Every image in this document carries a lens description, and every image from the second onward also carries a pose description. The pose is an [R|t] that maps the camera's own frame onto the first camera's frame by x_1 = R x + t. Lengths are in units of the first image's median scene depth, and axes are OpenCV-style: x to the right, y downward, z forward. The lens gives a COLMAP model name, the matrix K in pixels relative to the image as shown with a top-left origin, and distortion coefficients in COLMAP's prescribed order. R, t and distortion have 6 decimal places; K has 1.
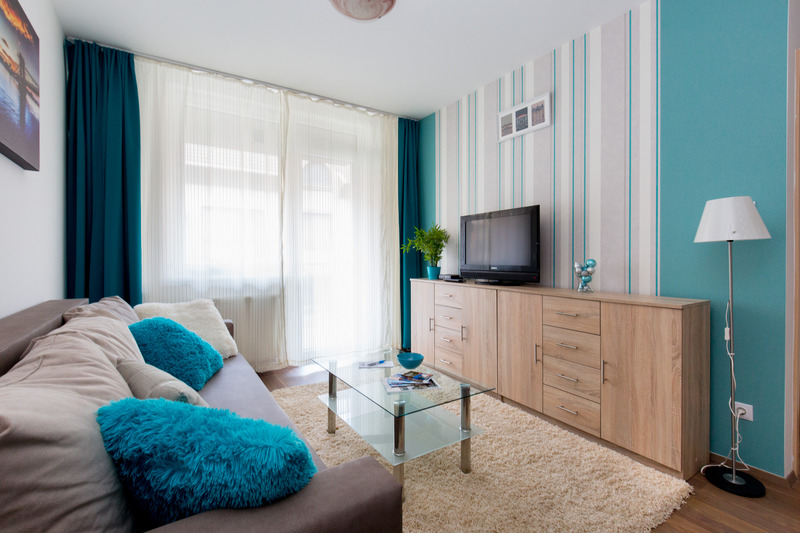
lens RADIAL K [[361.7, 0, 399.9], [0, 361.7, 258.6], [0, 0, 1]] dist [0.020432, -0.013721]
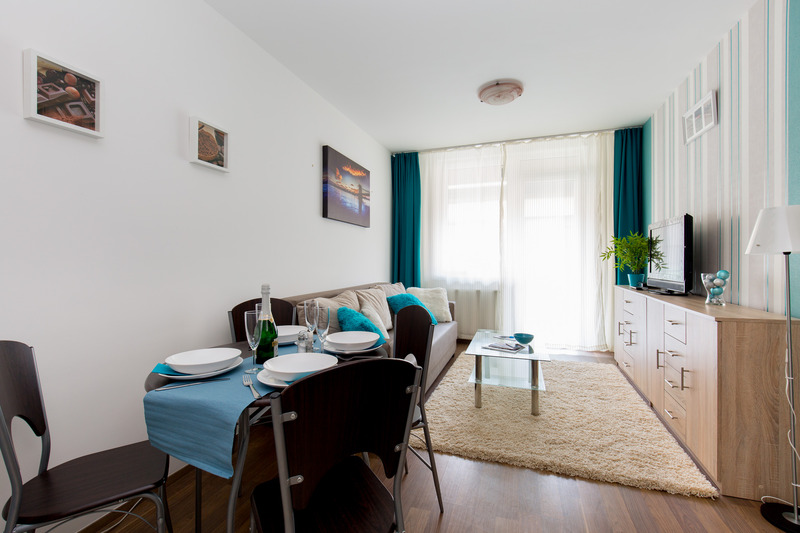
lens RADIAL K [[363.0, 0, 399.3], [0, 363.0, 264.1], [0, 0, 1]] dist [0.017964, -0.010309]
pose [[0.617923, 0.011316, -0.786157, 0.672234], [-0.006158, 0.999935, 0.009553, -0.016515], [0.786215, -0.001062, 0.617952, -0.213116]]
